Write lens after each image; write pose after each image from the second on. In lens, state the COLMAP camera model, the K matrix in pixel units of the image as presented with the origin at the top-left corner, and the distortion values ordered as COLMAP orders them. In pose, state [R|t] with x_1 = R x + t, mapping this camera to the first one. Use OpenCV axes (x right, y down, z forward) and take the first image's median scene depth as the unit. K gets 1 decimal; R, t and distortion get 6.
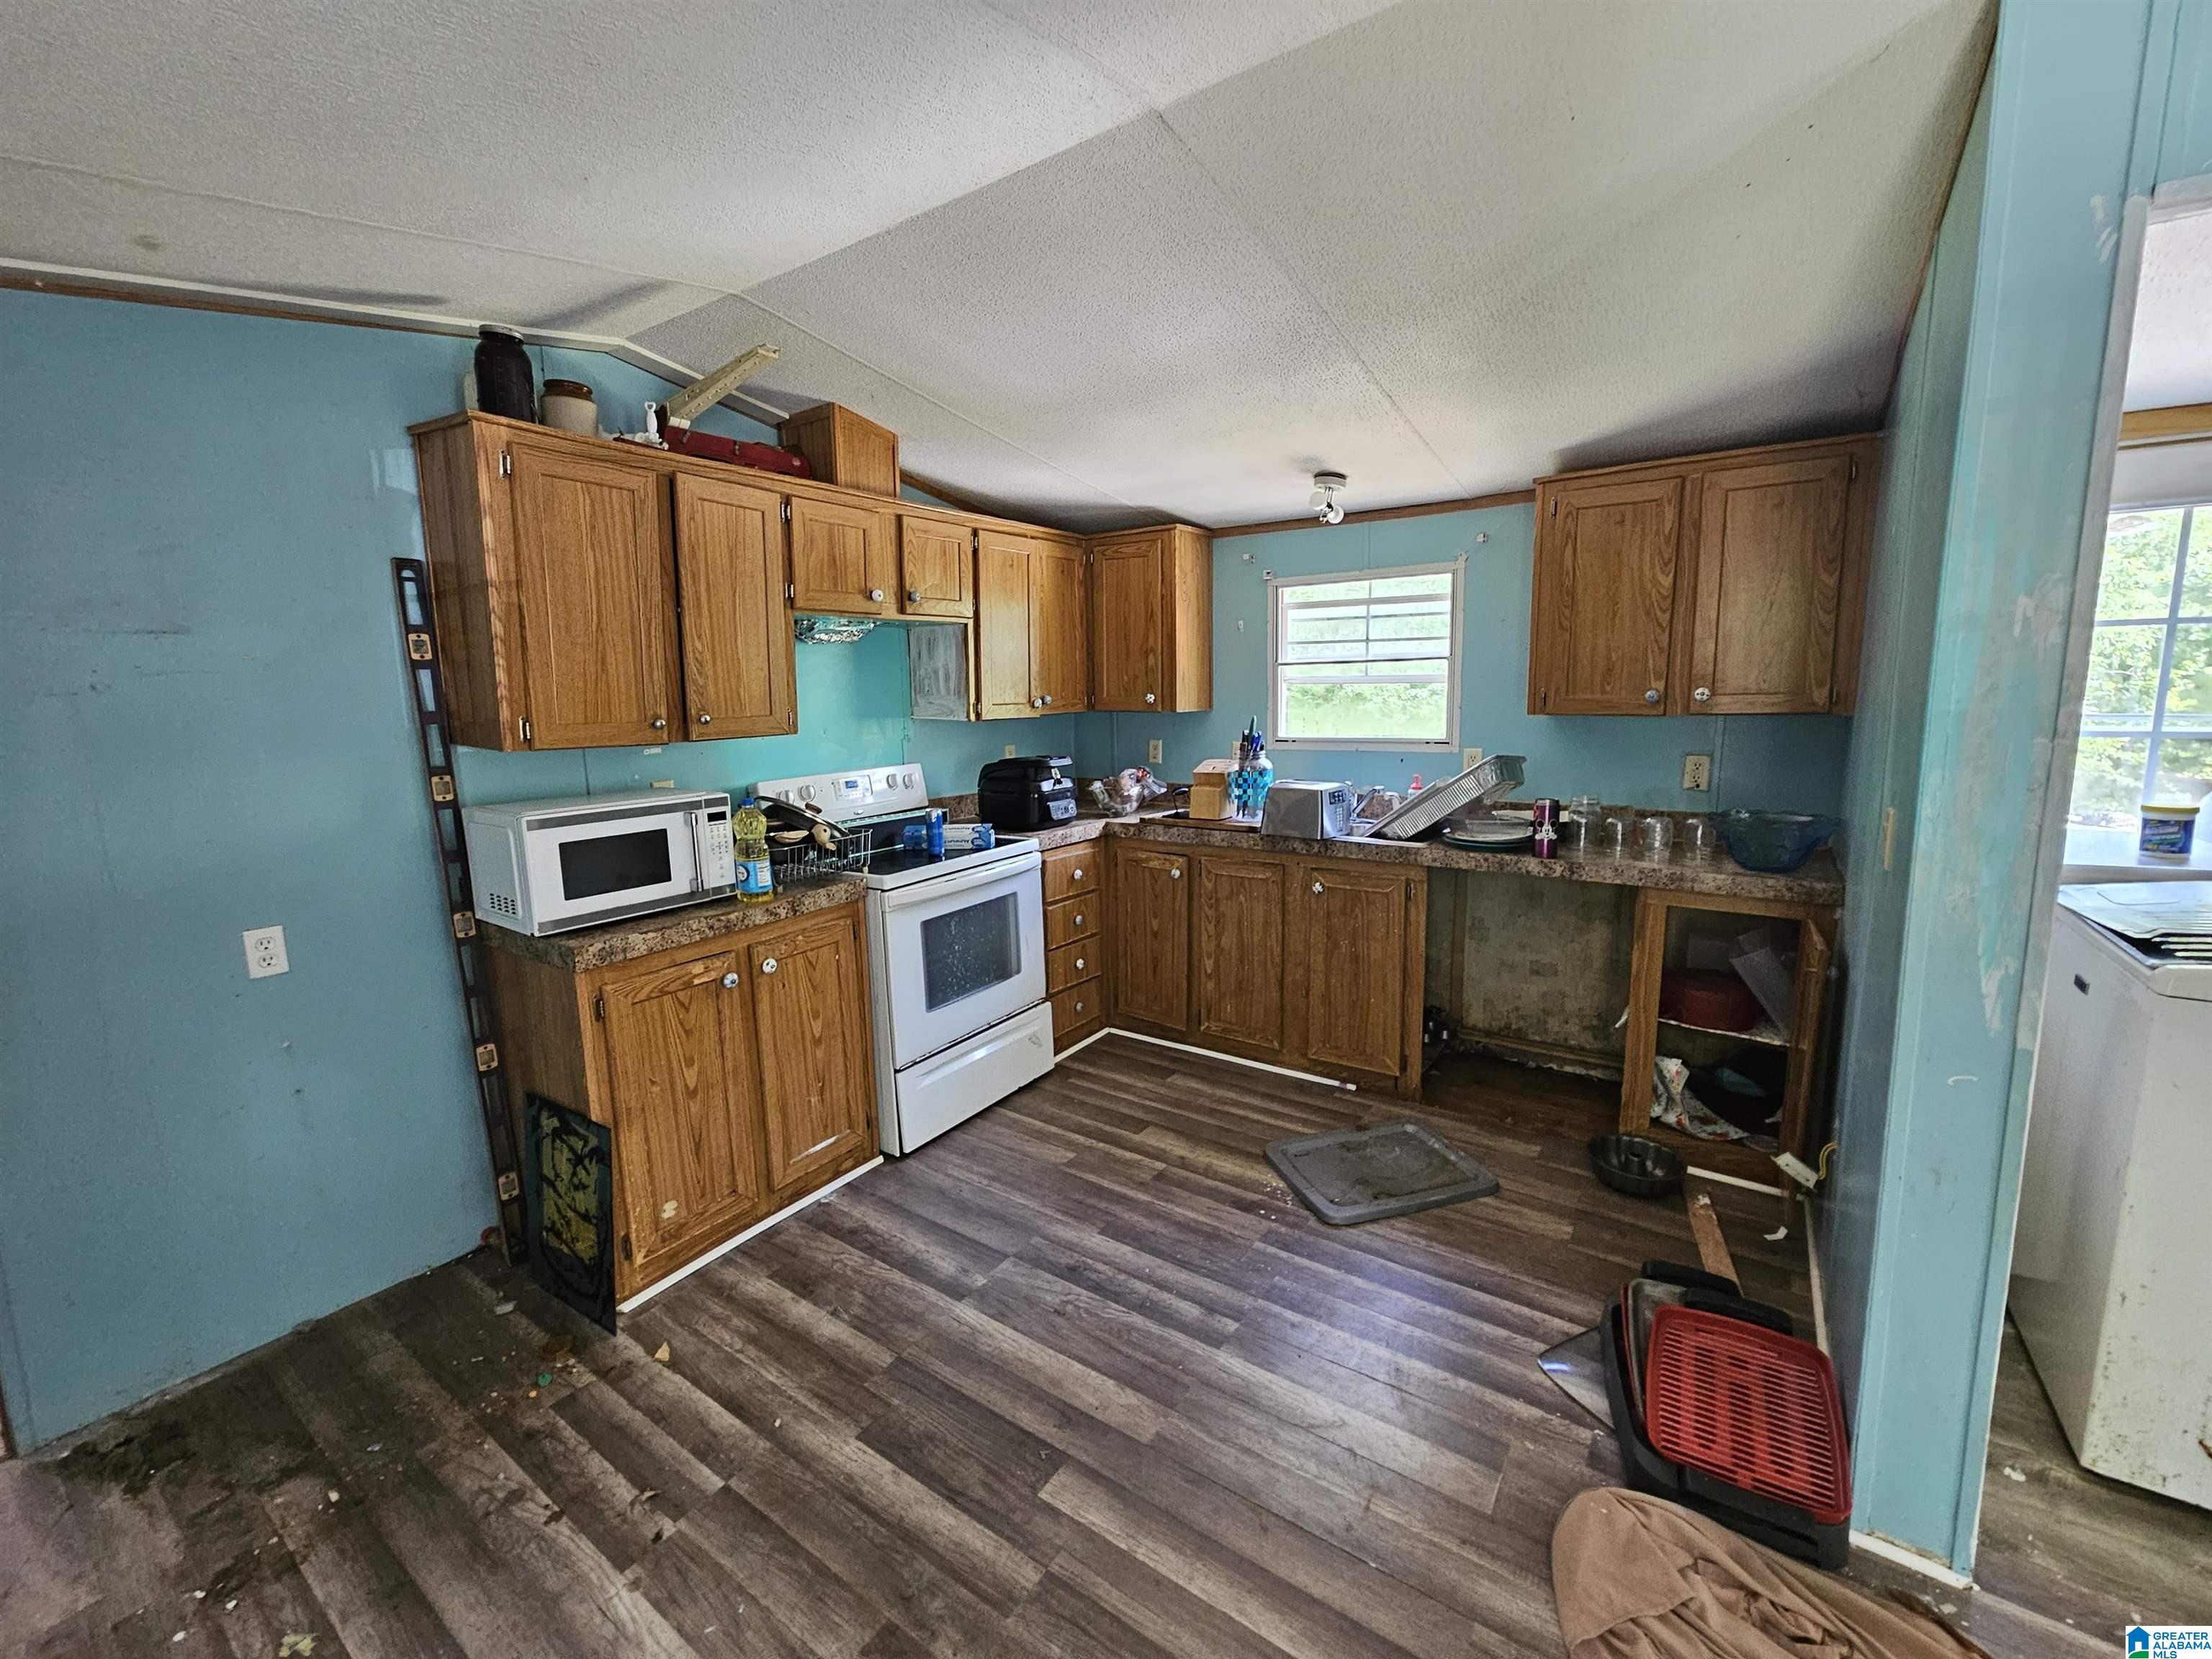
lens RADIAL K [[897.9, 0, 1103.4], [0, 897.9, 828.0], [0, 0, 1]] dist [-0.000412, 0.000001]
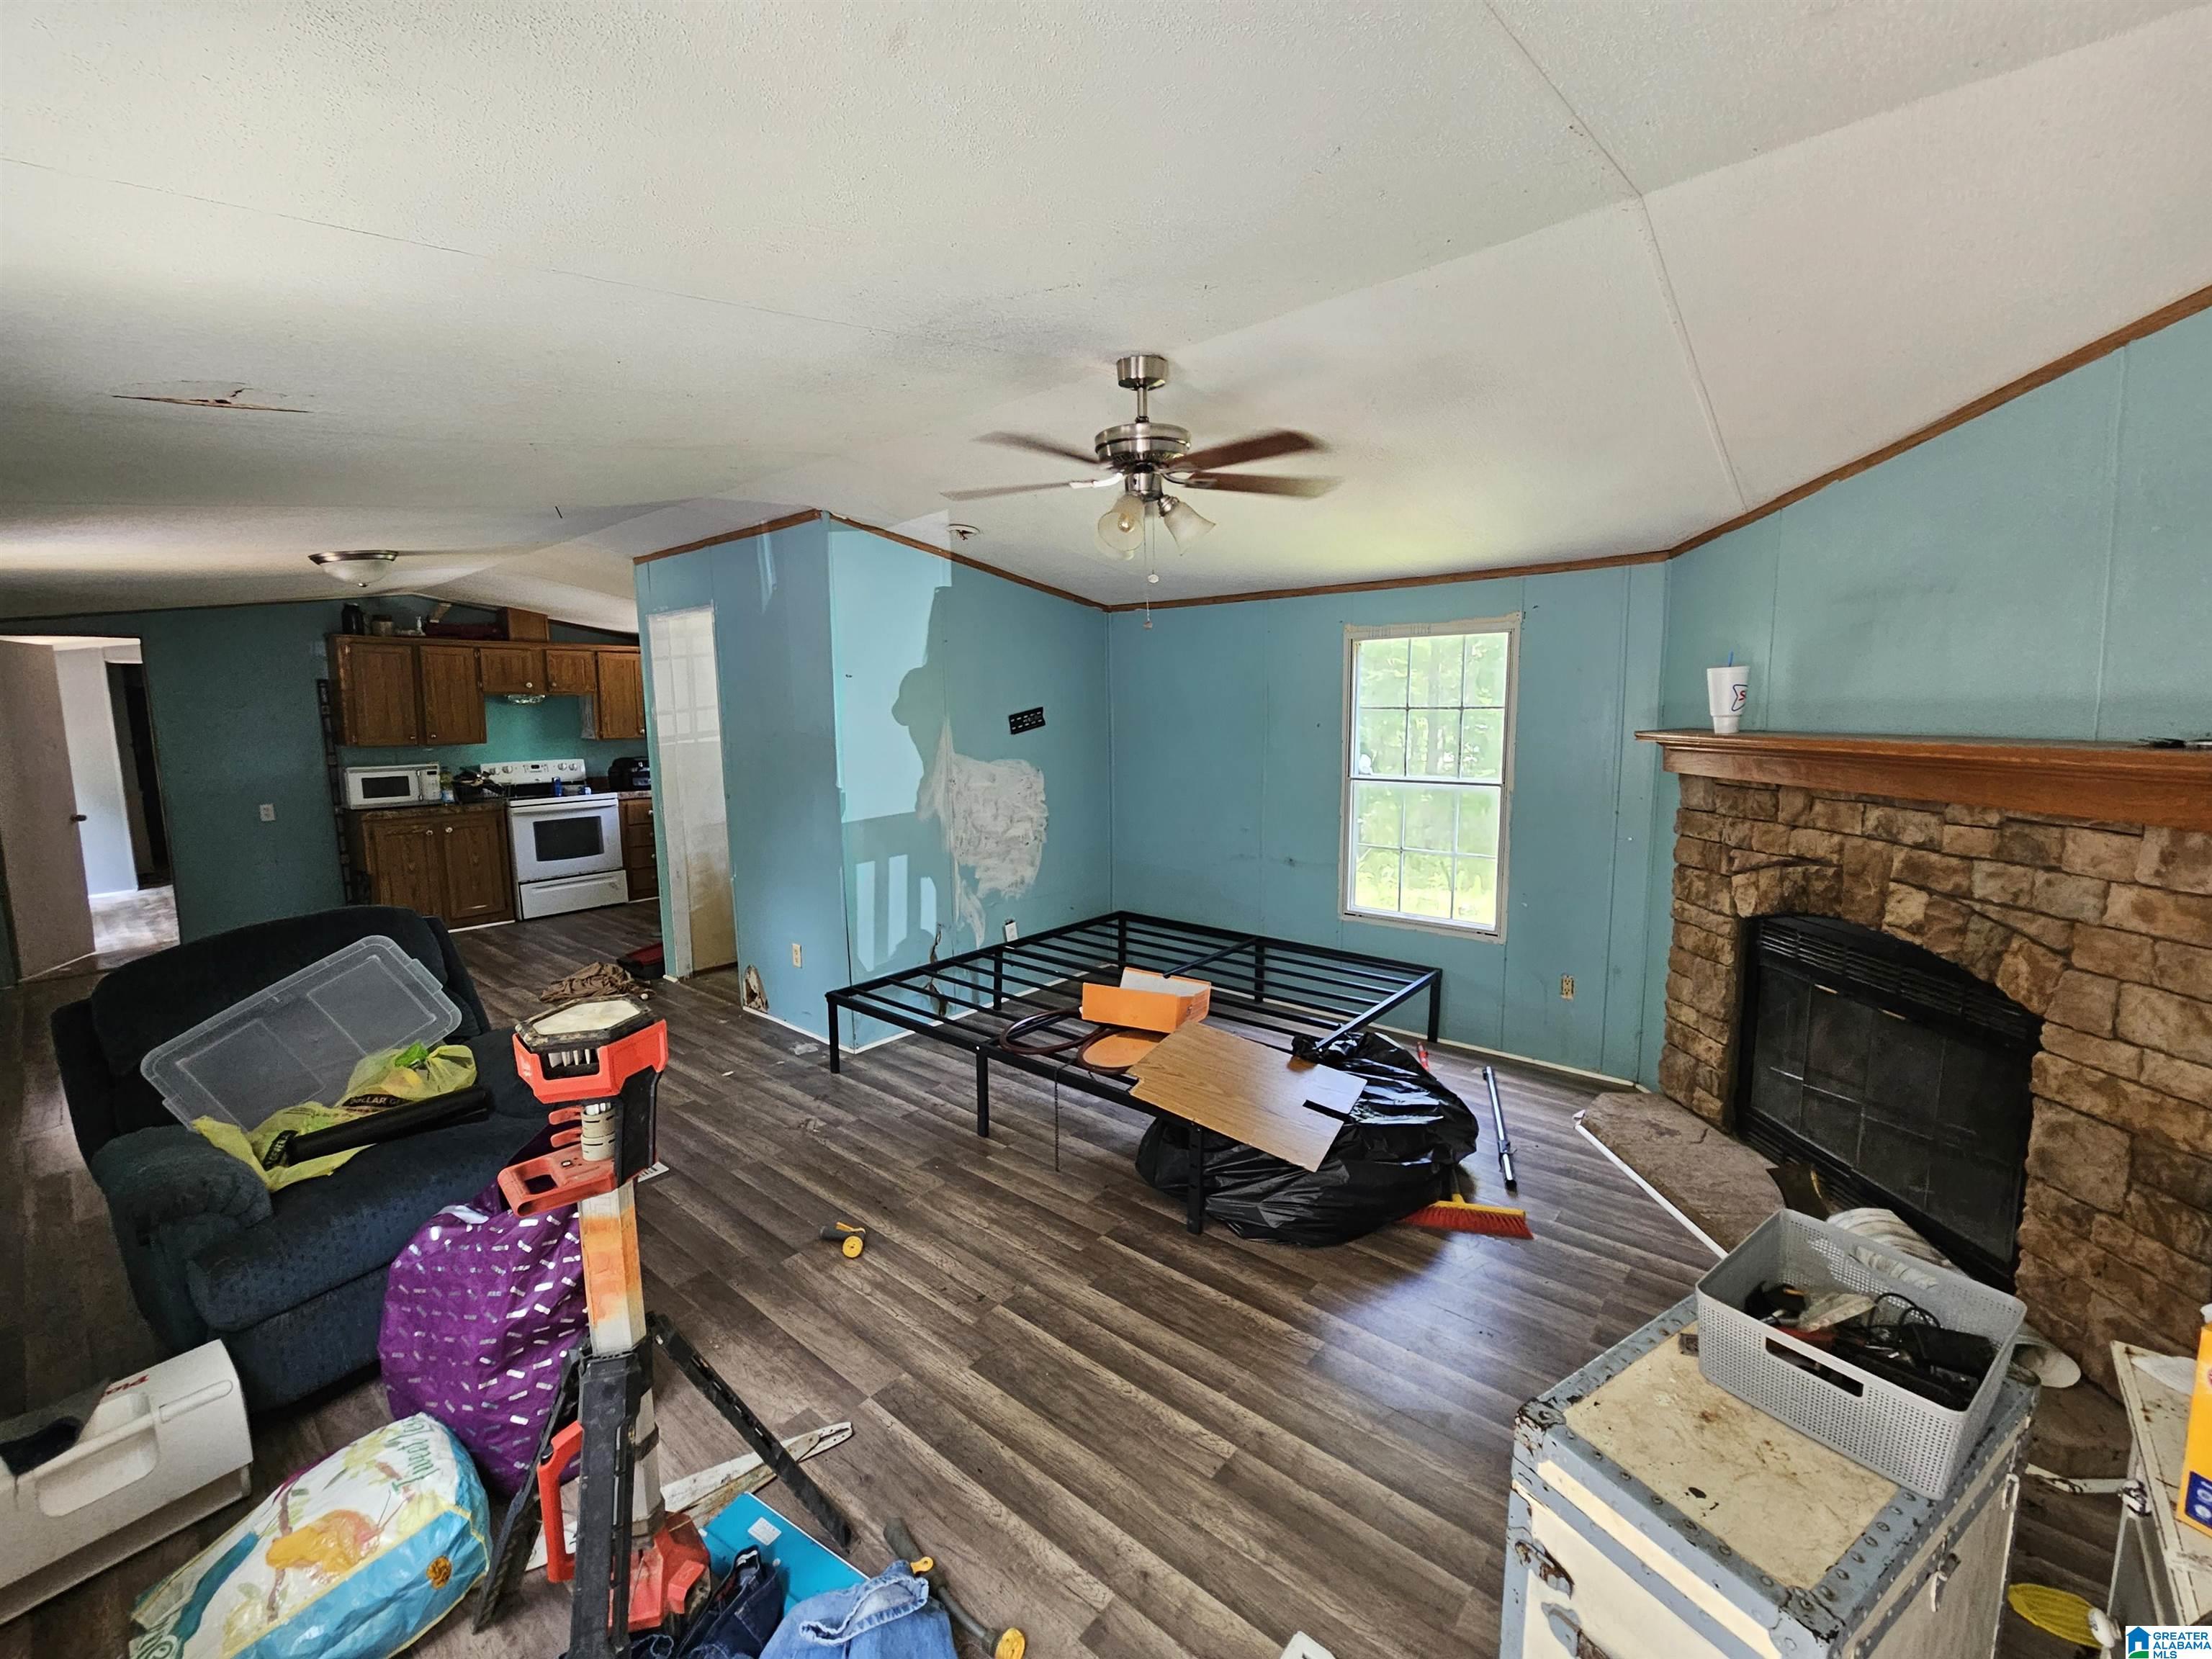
lens RADIAL K [[897.9, 0, 1096.2], [0, 897.9, 823.0], [0, 0, 1]] dist [-0.000412, 0.000001]
pose [[0.995262, 0.018567, -0.095445, 1.548985], [-0.021498, 0.999325, -0.029773, 0.148792], [0.094828, 0.031684, 0.994989, -1.263143]]
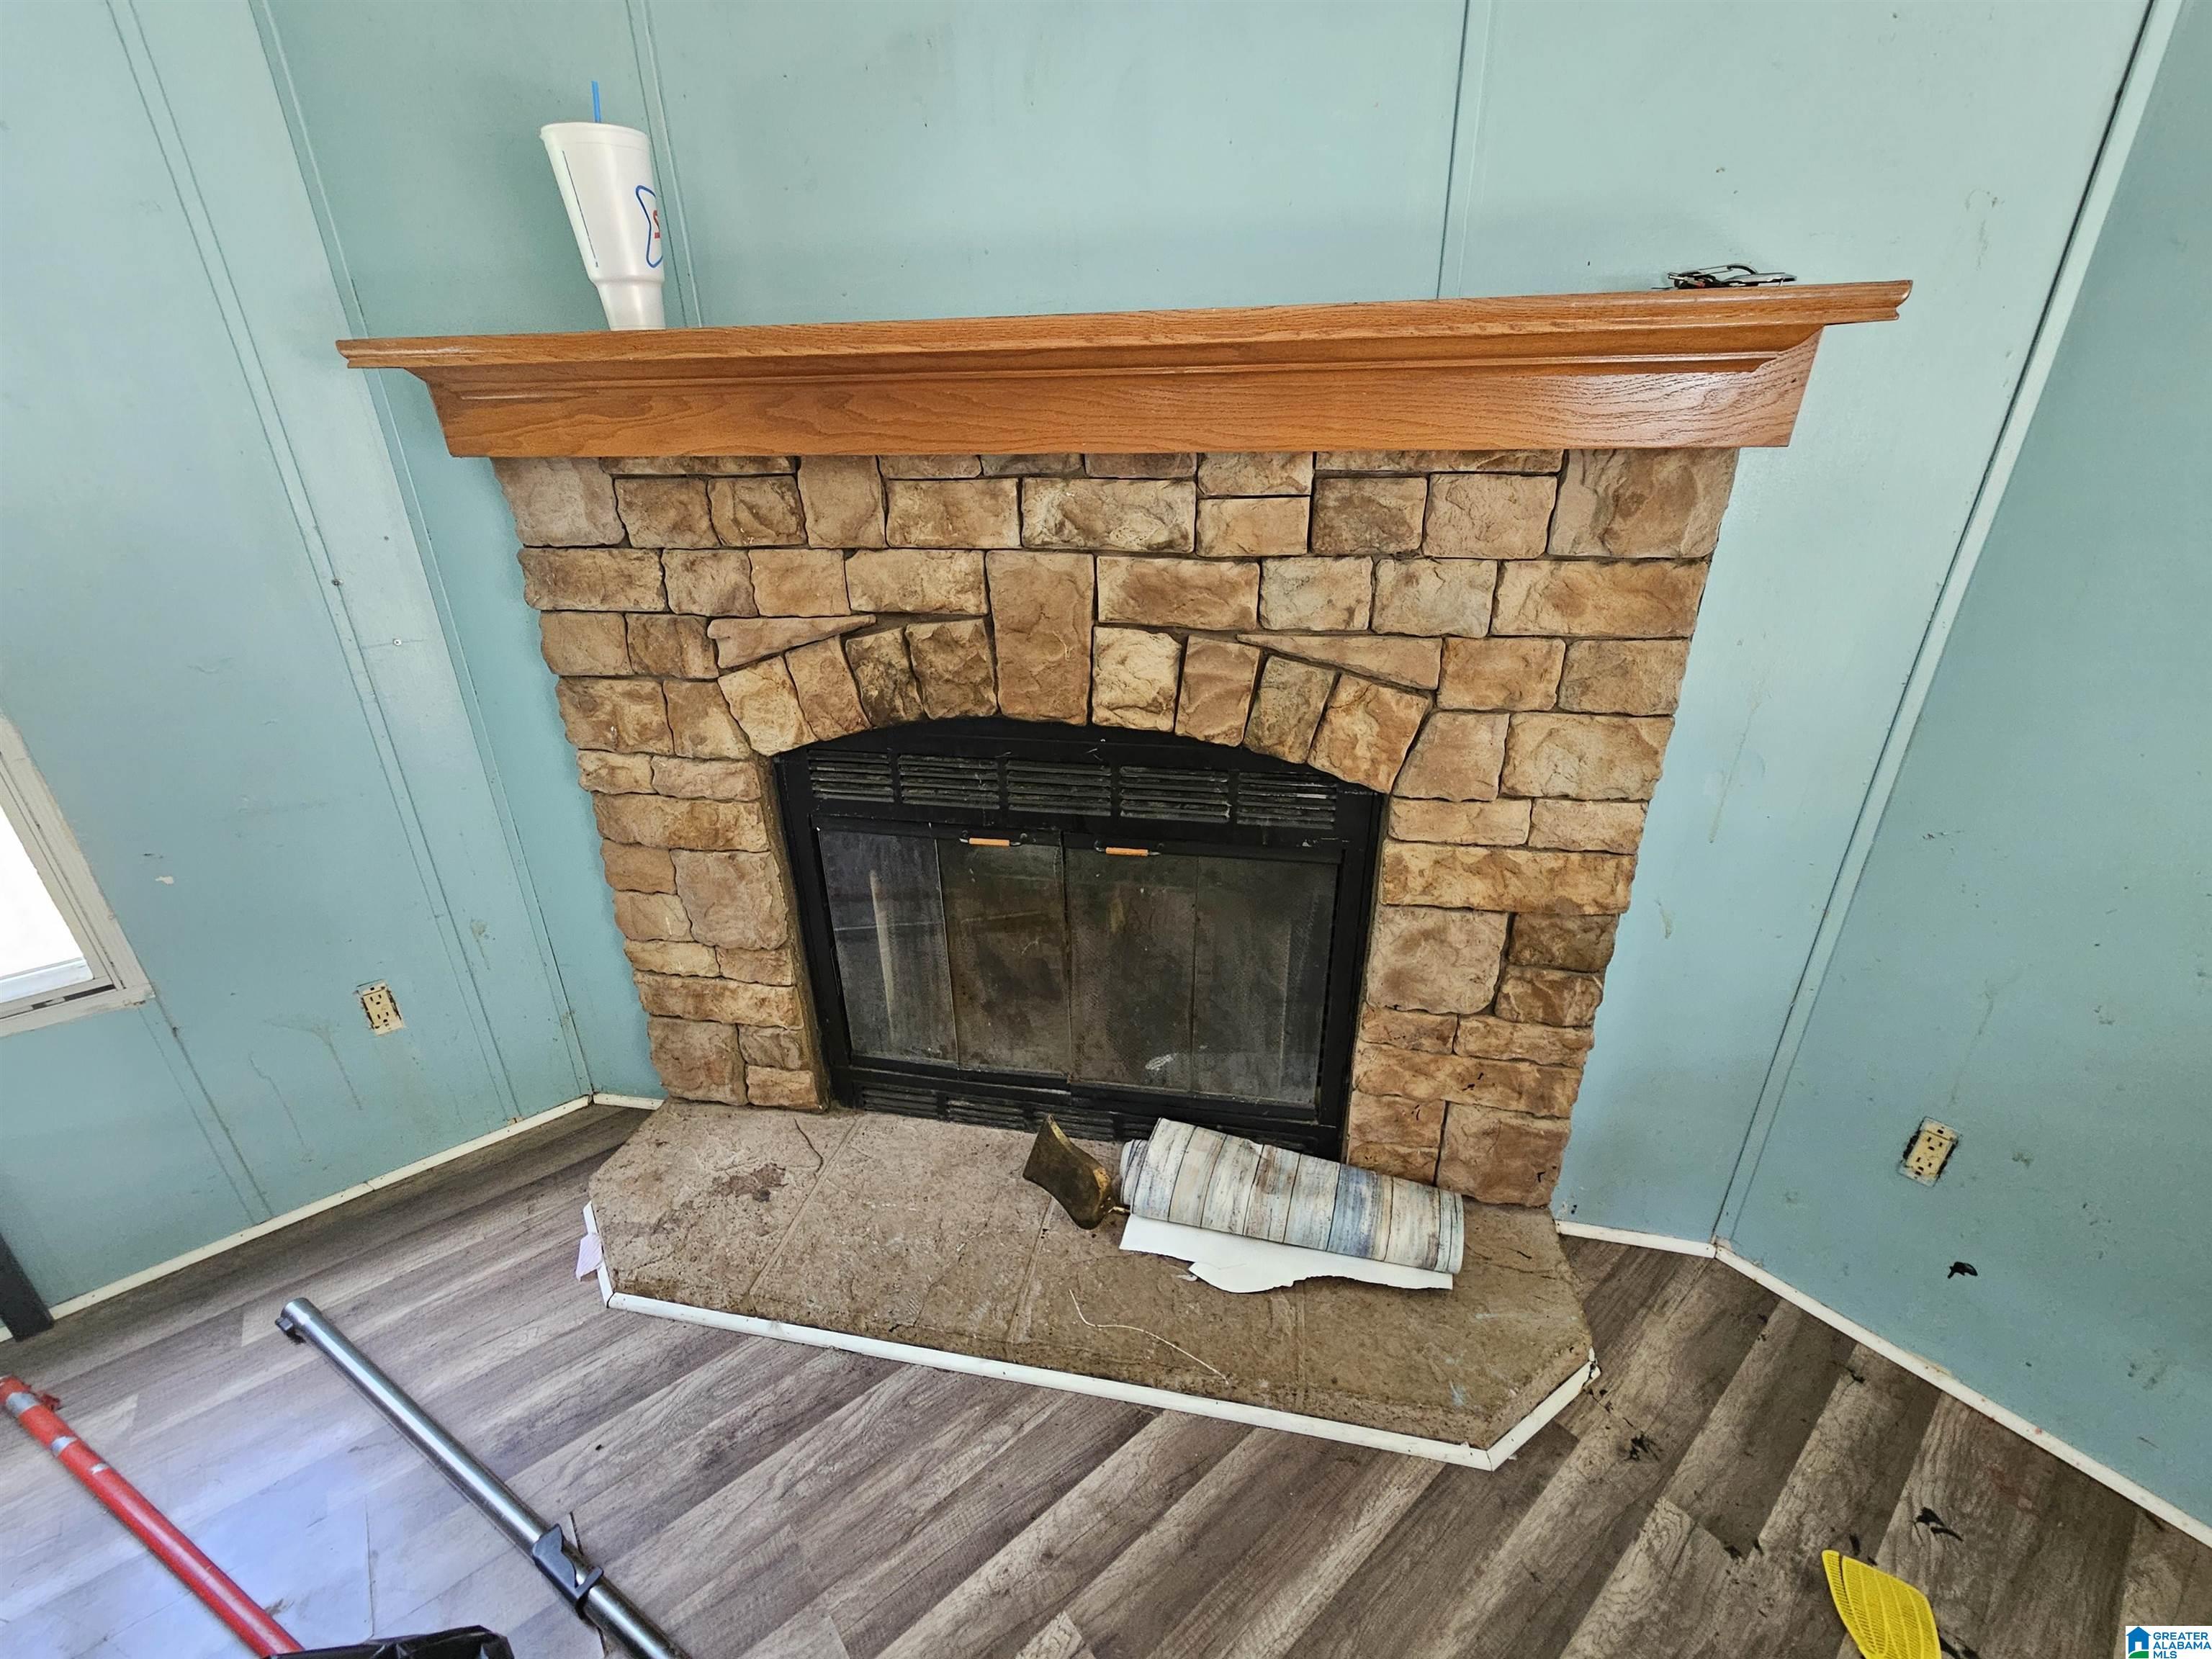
lens RADIAL K [[897.9, 0, 1090.8], [0, 897.9, 809.7], [0, 0, 1]] dist [-0.000412, 0.000001]
pose [[0.268544, -0.376755, 0.886532, 1.787203], [0.159185, 0.925042, 0.344901, 0.090048], [-0.950023, 0.048501, 0.308388, -0.459714]]
